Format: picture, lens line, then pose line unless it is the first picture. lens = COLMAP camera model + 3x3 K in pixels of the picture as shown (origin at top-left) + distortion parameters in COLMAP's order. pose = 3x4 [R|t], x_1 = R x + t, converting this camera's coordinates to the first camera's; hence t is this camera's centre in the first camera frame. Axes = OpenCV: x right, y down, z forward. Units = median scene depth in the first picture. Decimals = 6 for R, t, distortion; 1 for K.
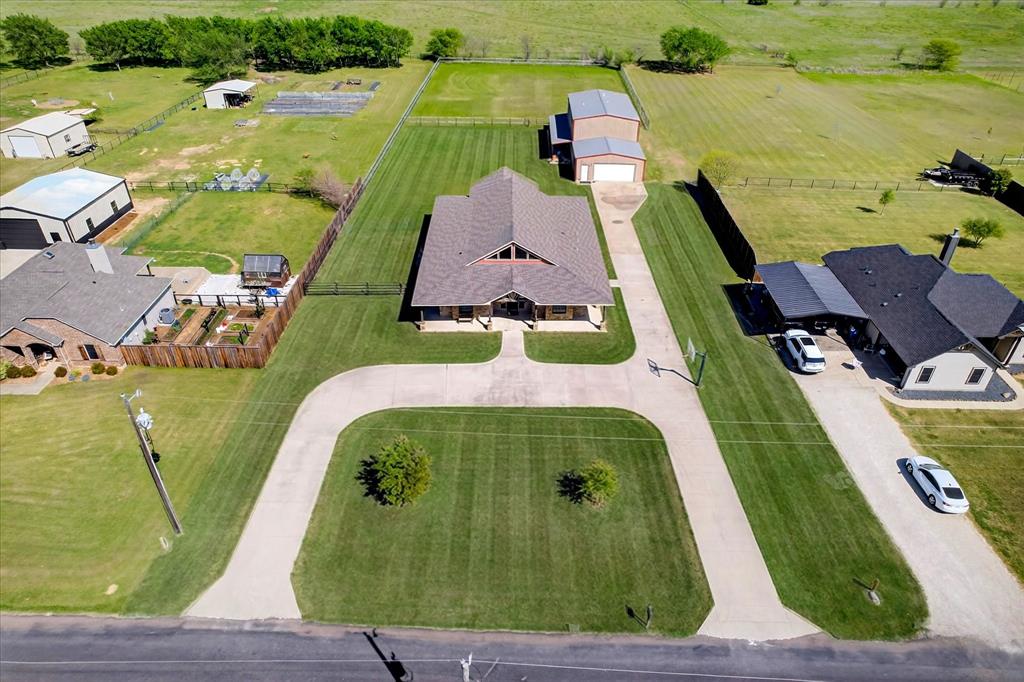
lens RADIAL K [[662.9, 0, 518.0], [0, 662.9, 337.9], [0, 0, 1]] dist [-0.086742, 0.081923]
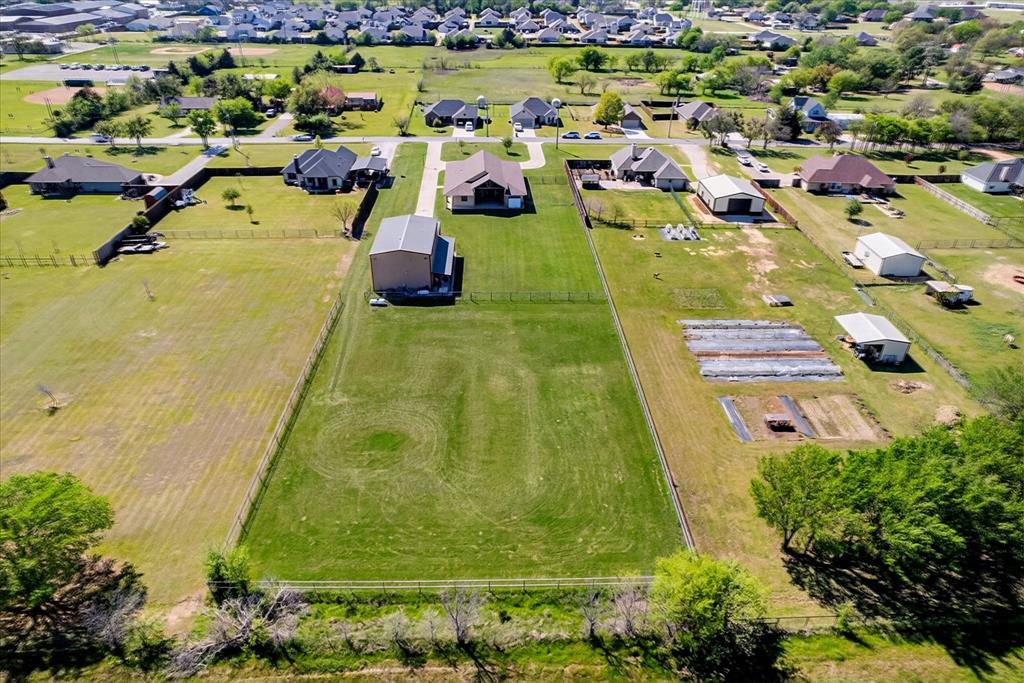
lens RADIAL K [[662.9, 0, 518.0], [0, 662.9, 338.4], [0, 0, 1]] dist [-0.086742, 0.081923]
pose [[-0.998278, 0.001481, -0.058634, 0.010686], [-0.052375, 0.427462, 0.902515, -2.008799], [0.026400, 0.904032, -0.426649, 2.557481]]
